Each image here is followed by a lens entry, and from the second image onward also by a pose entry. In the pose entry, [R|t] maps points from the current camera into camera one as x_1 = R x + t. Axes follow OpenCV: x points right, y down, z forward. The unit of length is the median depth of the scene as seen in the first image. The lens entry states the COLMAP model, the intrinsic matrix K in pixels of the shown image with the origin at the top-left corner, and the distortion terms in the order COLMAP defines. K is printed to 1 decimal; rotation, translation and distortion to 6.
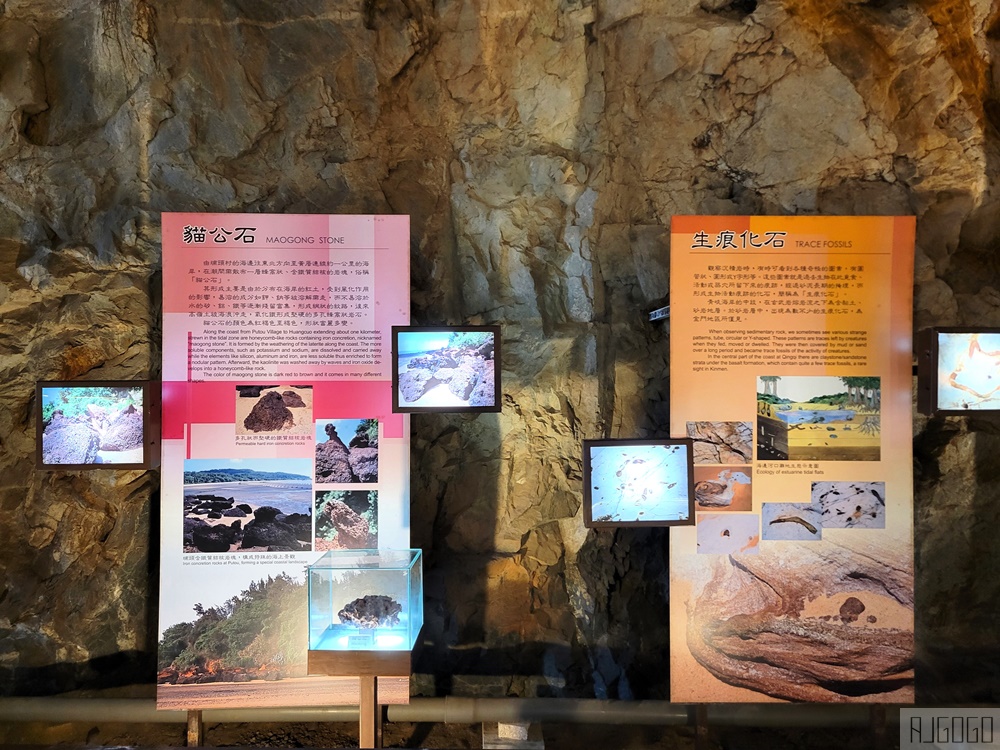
lens RADIAL K [[748.5, 0, 499.8], [0, 748.5, 369.4], [0, 0, 1]] dist [0.049932, 0.000774]
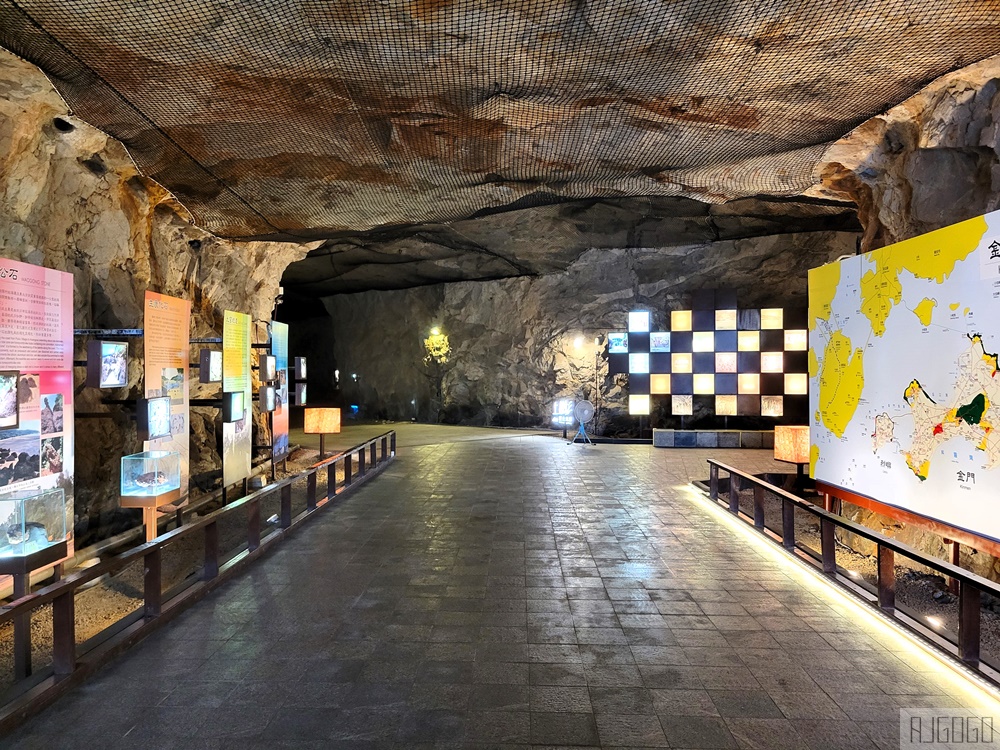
lens RADIAL K [[748.5, 0, 499.4], [0, 748.5, 374.0], [0, 0, 1]] dist [0.049932, 0.000774]
pose [[0.000321, -0.007221, 0.999974, -1.863666], [-0.009543, 0.999928, 0.007224, 0.001042], [-0.999954, -0.009545, 0.000252, 0.024903]]
